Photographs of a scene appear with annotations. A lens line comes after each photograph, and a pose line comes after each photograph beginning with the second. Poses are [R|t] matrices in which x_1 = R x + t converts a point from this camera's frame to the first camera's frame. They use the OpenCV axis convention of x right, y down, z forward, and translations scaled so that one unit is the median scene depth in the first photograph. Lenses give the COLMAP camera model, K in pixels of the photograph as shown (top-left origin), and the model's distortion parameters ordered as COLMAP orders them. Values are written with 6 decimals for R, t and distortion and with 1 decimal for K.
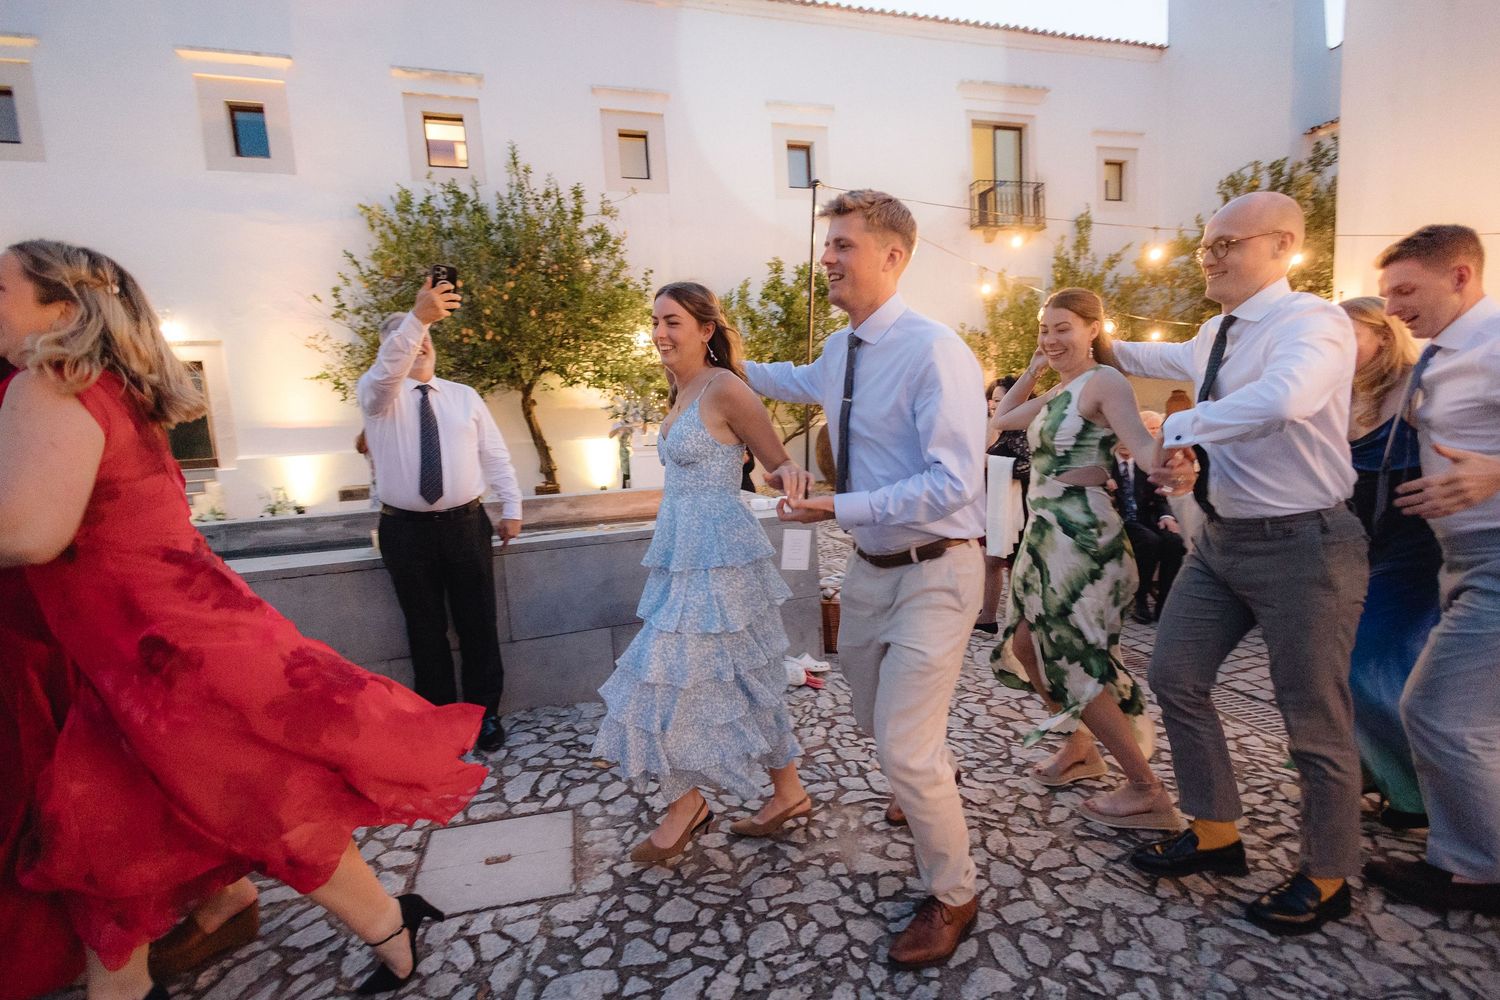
lens RADIAL K [[687.2, 0, 758.2], [0, 687.2, 505.6], [0, 0, 1]] dist [0.011974, -0.005767]
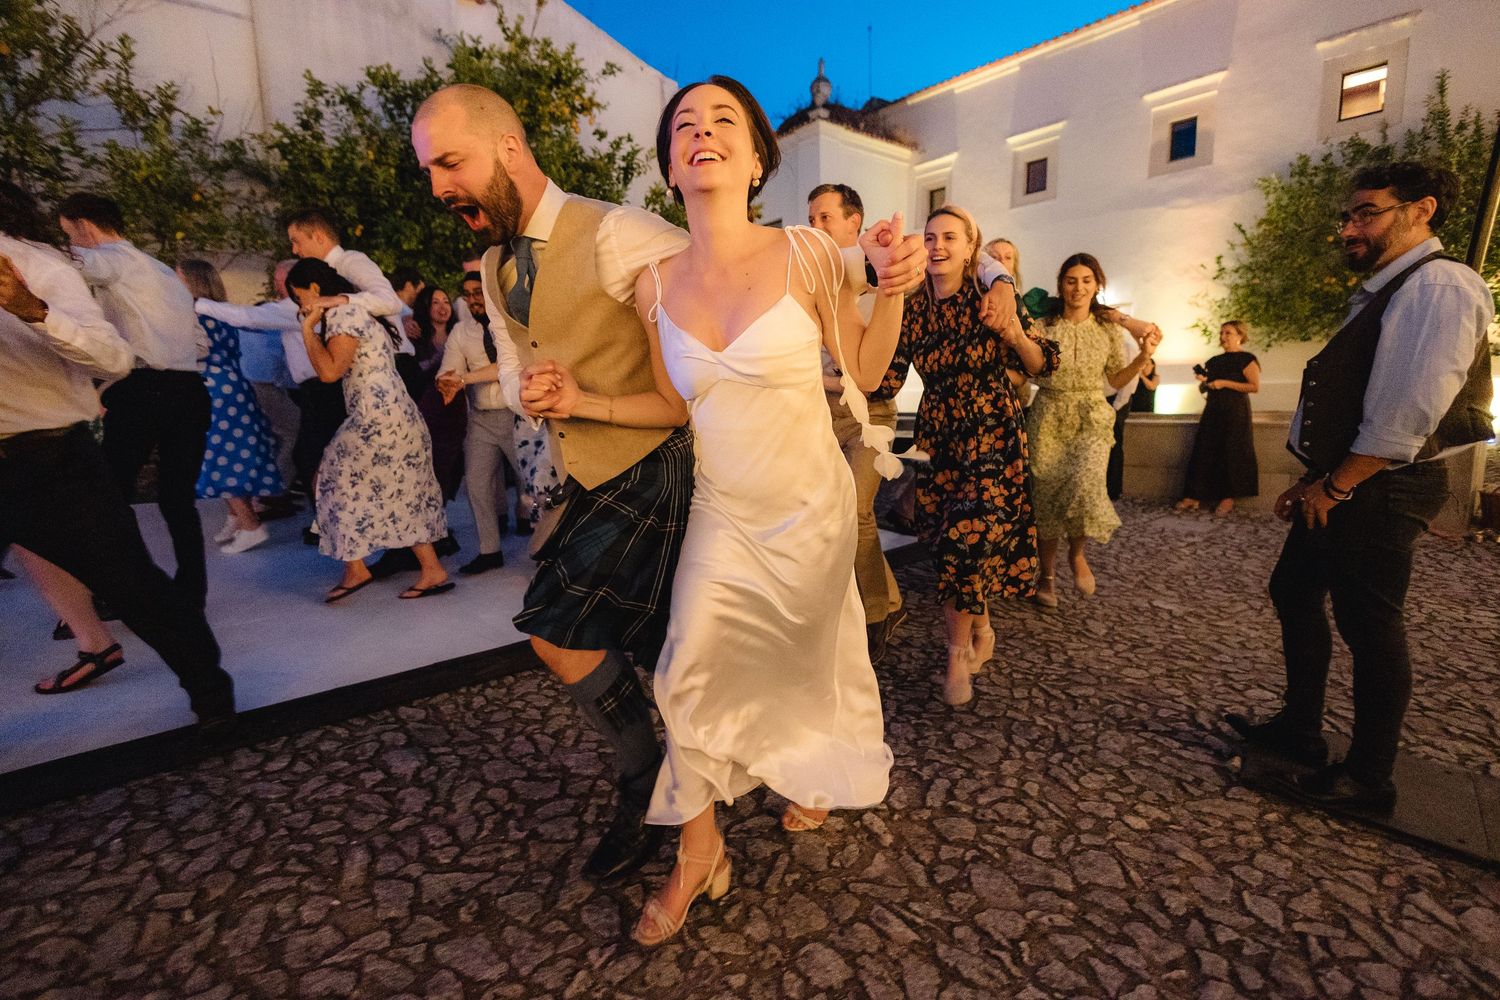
lens RADIAL K [[687.2, 0, 750.1], [0, 687.2, 488.9], [0, 0, 1]] dist [0.011974, -0.005767]
pose [[0.413163, 0.171003, -0.894458, 0.238758], [-0.111817, 0.984305, 0.136531, 0.036308], [0.903766, 0.043606, 0.425799, -0.308935]]
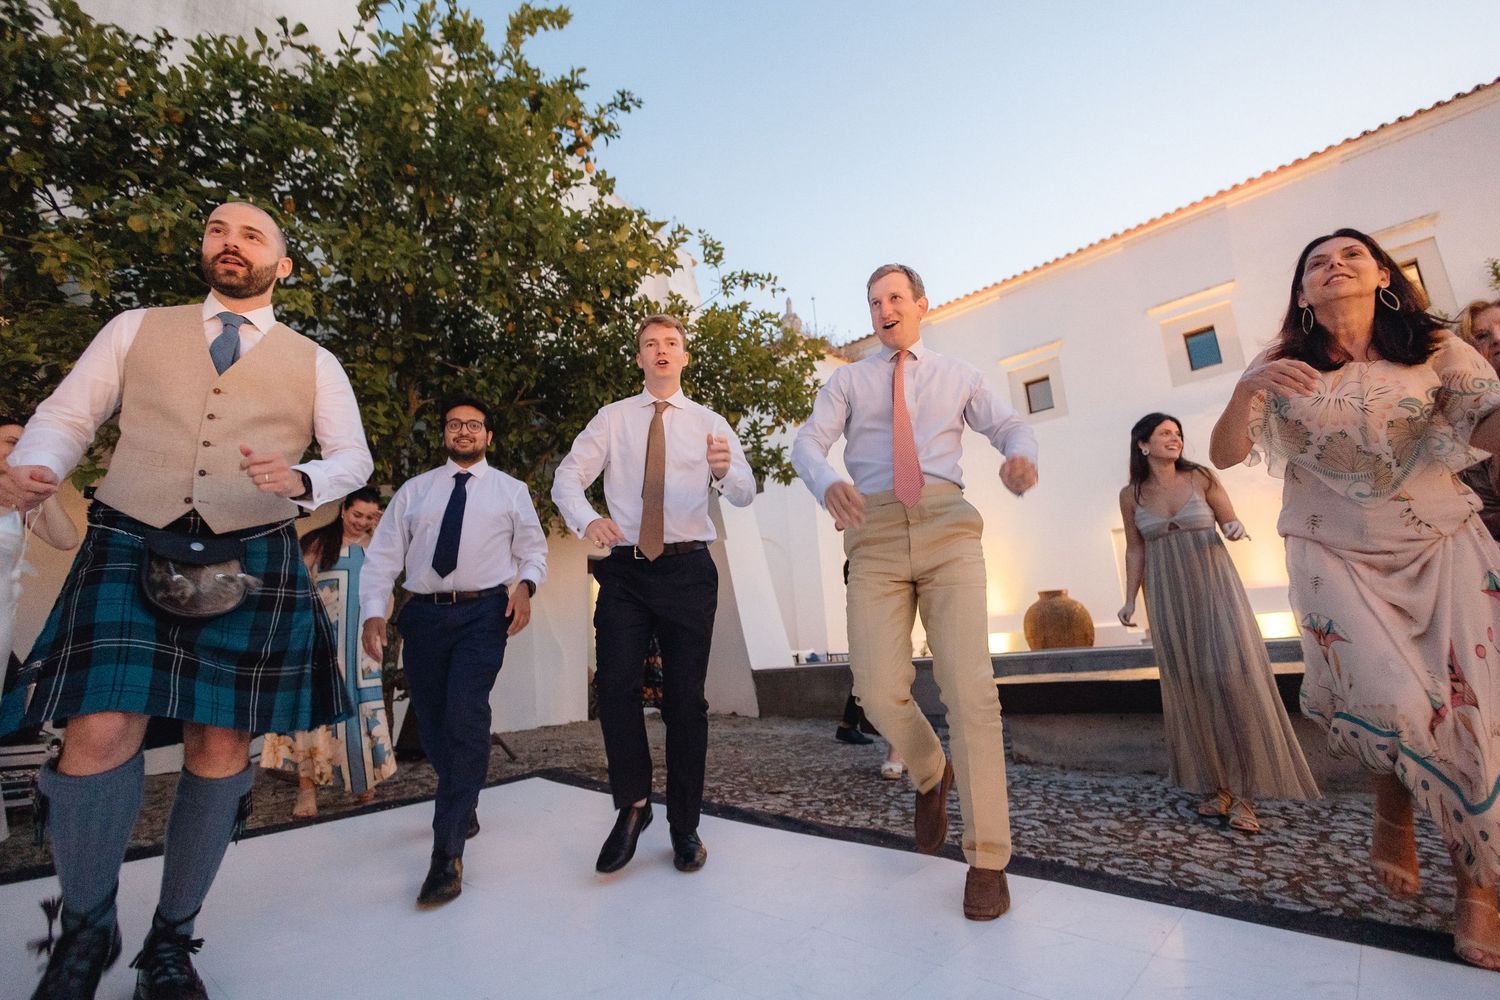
lens RADIAL K [[687.2, 0, 747.7], [0, 687.2, 494.7], [0, 0, 1]] dist [0.011974, -0.005767]
pose [[0.500112, -0.178952, -0.847269, -0.148398], [-0.068334, 0.967208, -0.244620, 0.075482], [0.863260, 0.180235, 0.471484, -0.251863]]
